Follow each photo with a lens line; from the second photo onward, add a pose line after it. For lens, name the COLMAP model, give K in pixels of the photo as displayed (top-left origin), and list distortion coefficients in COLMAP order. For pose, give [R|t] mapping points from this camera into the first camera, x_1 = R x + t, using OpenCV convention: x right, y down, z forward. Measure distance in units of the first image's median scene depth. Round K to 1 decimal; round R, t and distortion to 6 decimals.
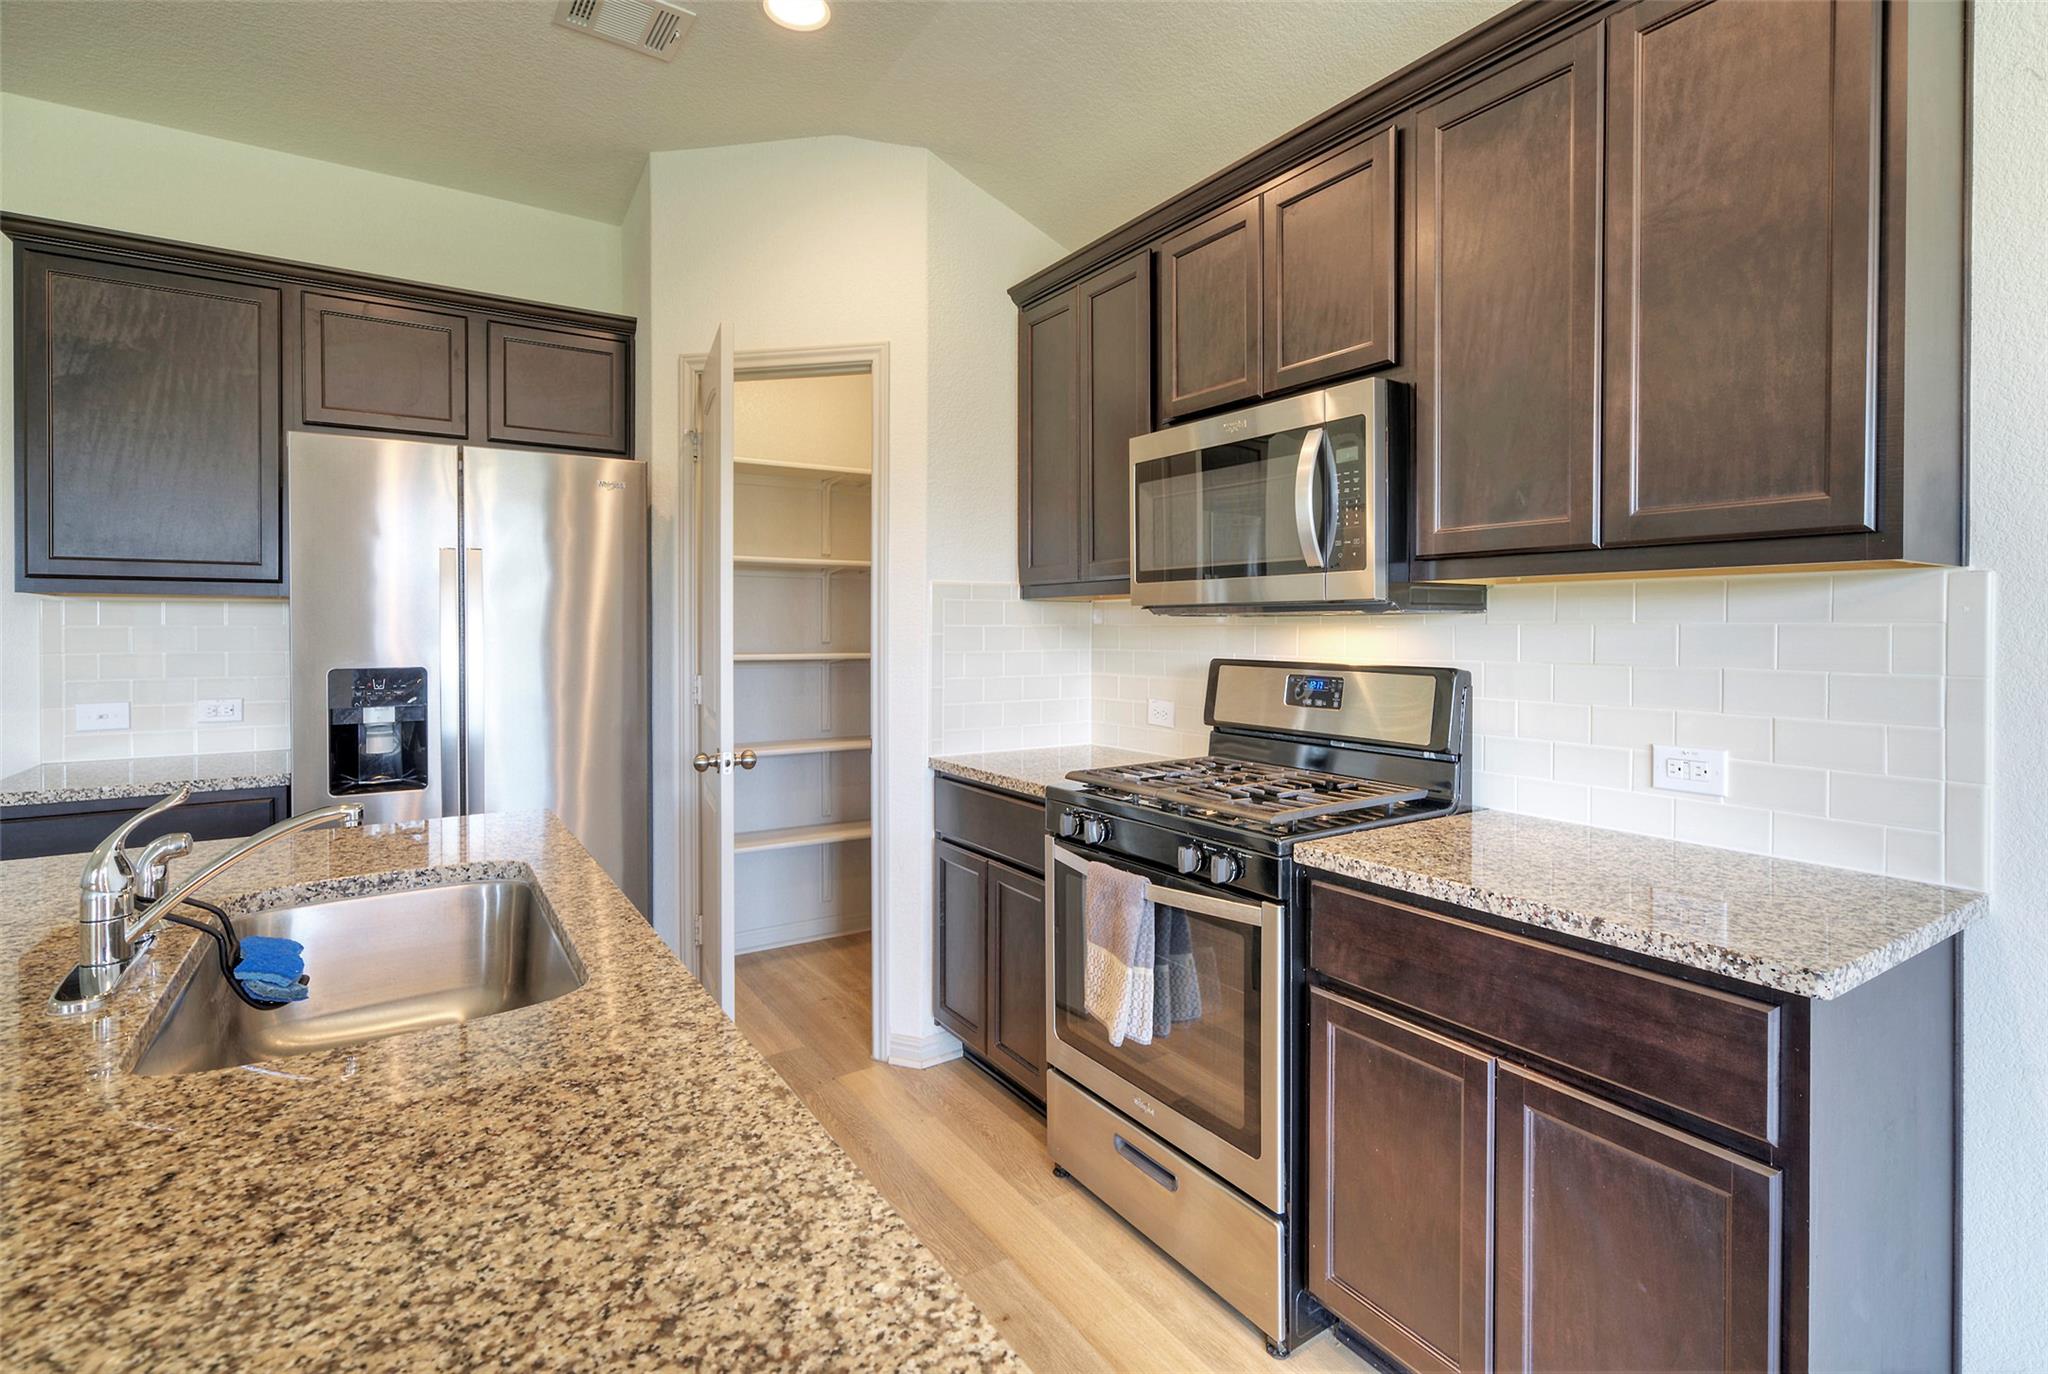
lens RADIAL K [[927.4, 0, 1022.1], [0, 927.4, 635.4], [0, 0, 1]] dist [0.019733, -0.000521]
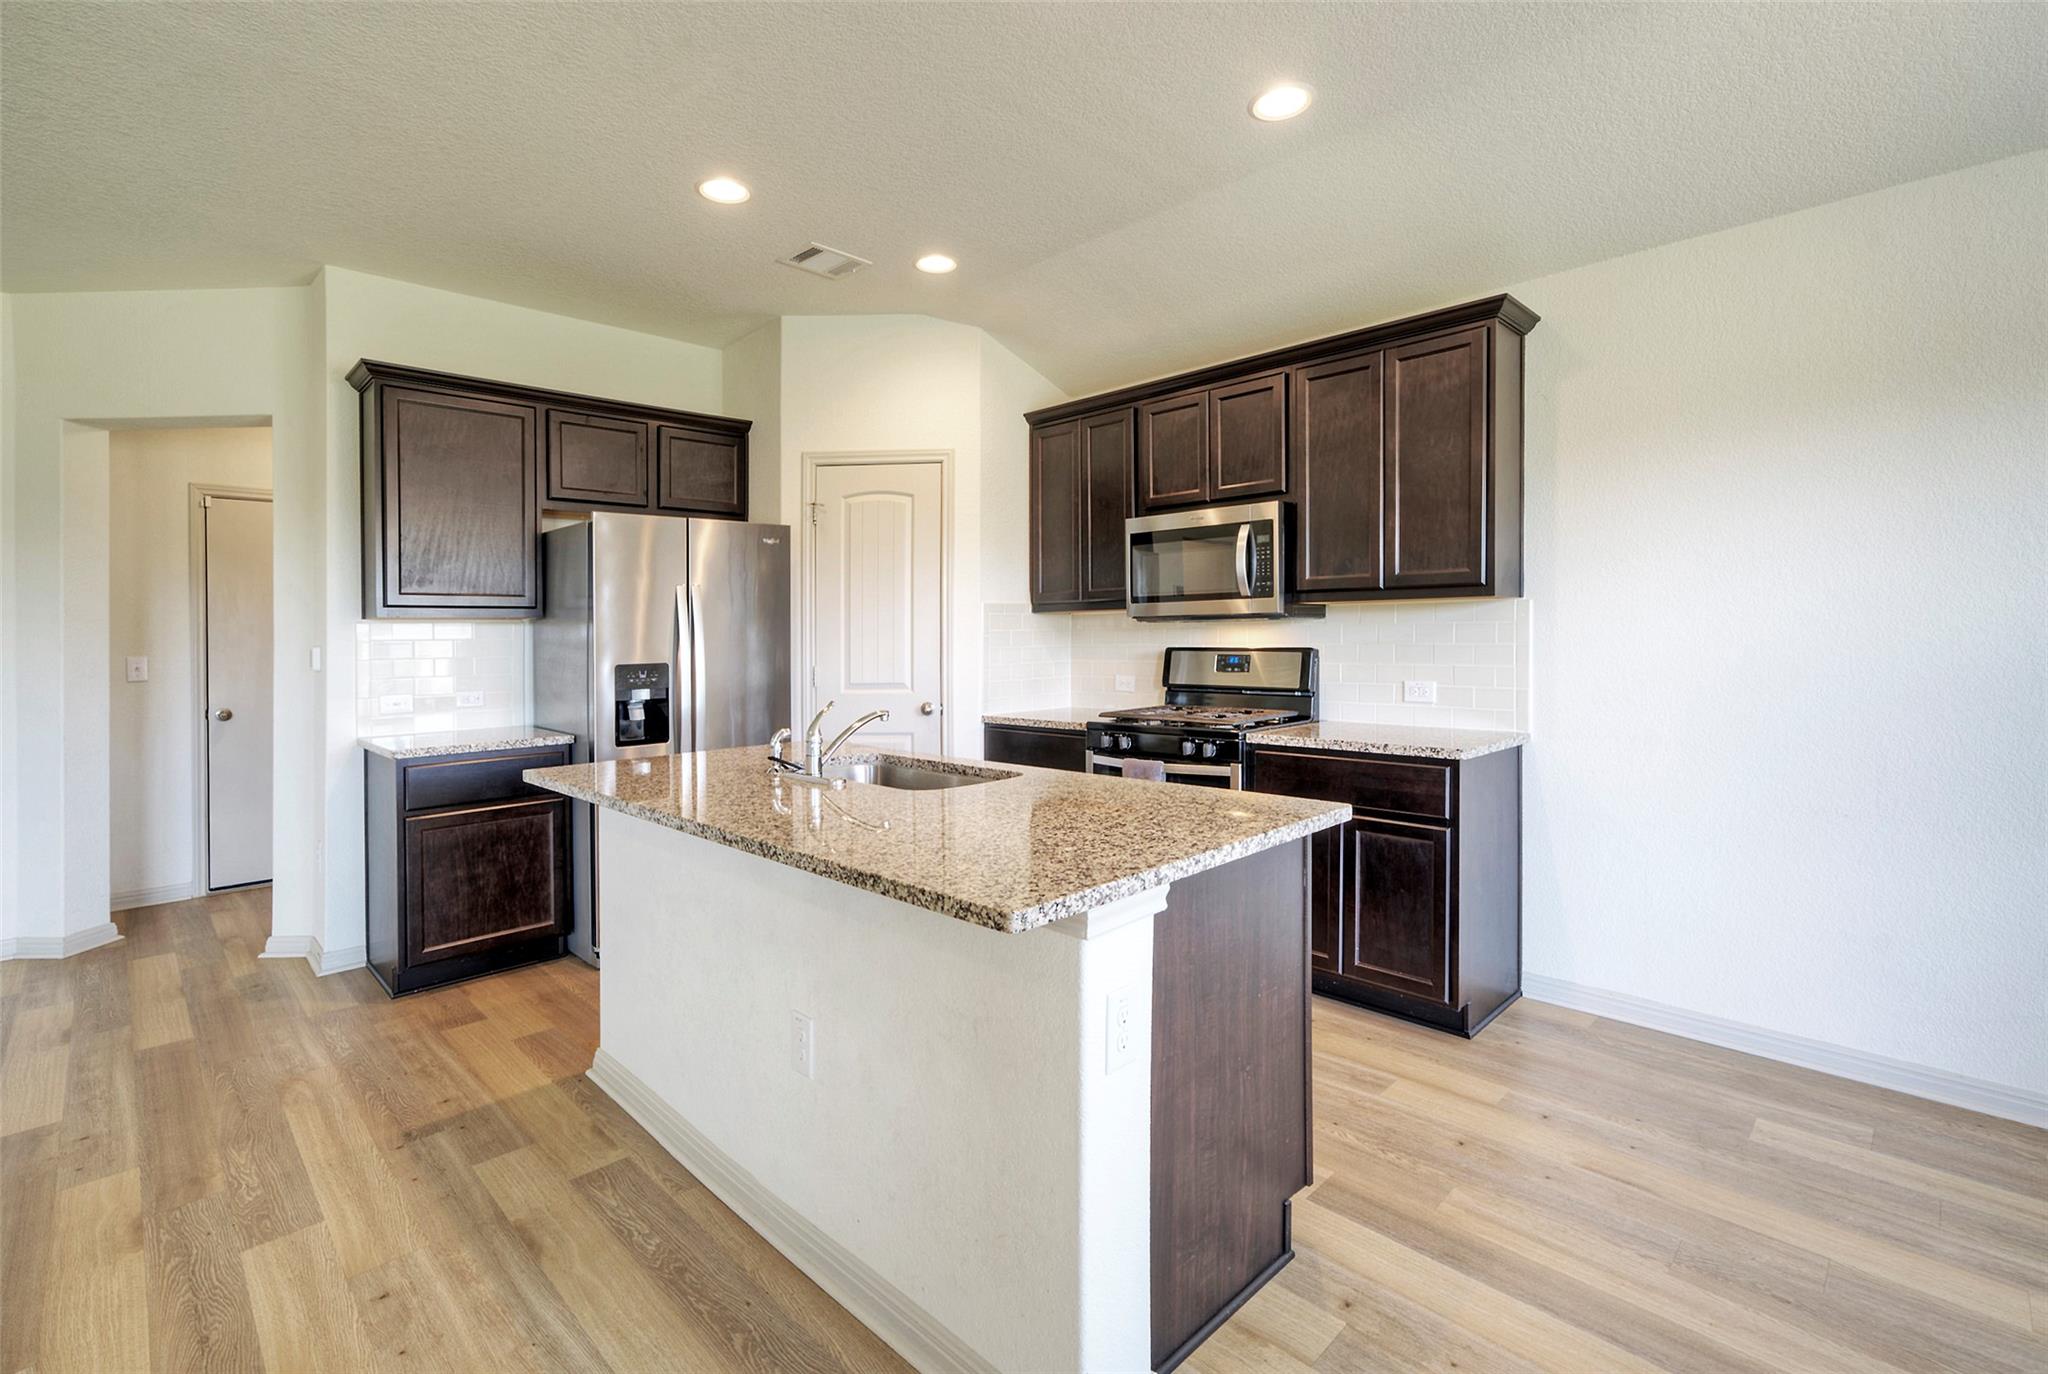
lens RADIAL K [[805.6, 0, 1026.2], [0, 805.6, 658.8], [0, 0, 1]] dist [0.000828, 0.000169]
pose [[0.986345, -0.020410, 0.163423, -0.394581], [0.016819, 0.999586, 0.023325, 0.009684], [-0.163832, -0.020258, 0.986280, -0.554674]]
